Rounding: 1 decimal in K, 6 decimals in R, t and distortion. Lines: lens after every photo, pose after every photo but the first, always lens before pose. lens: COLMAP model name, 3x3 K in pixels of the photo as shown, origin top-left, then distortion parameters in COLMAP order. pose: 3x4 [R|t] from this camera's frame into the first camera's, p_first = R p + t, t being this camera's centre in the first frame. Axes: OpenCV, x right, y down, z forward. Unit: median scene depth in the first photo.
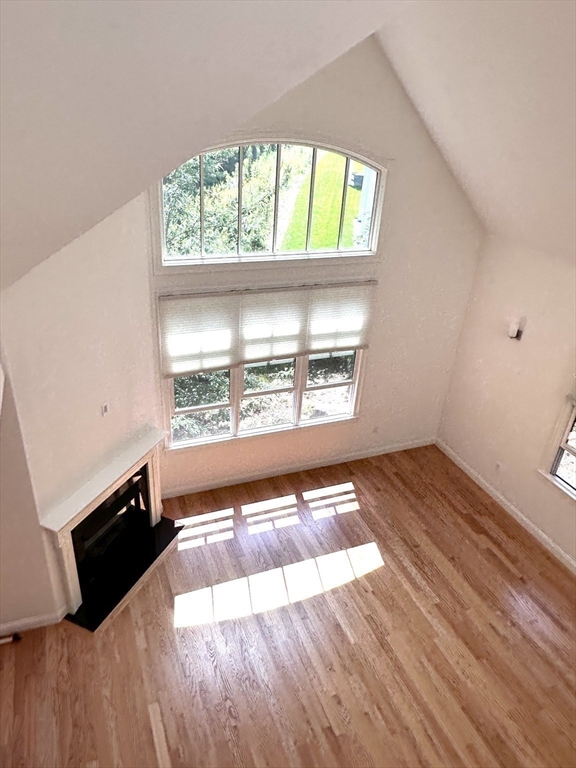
lens RADIAL K [[539.0, 0, 287.0], [0, 539.0, 383.9], [0, 0, 1]] dist [-0.009744, 0.006133]
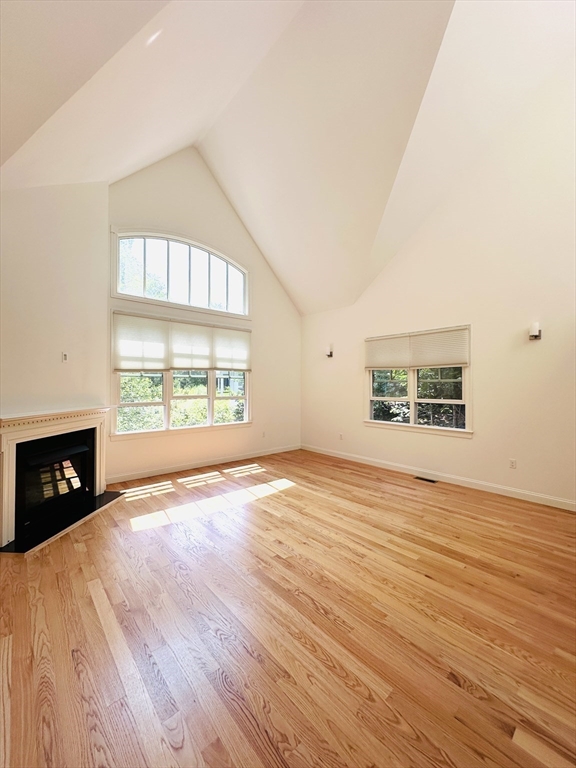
lens RADIAL K [[305.5, 0, 289.4], [0, 305.5, 383.3], [0, 0, 1]] dist [-0.002950, 0.001065]
pose [[0.941829, -0.060322, 0.330635, -0.063063], [0.210299, 0.873153, -0.439747, 0.469961], [-0.262169, 0.483699, 0.835047, 0.230662]]
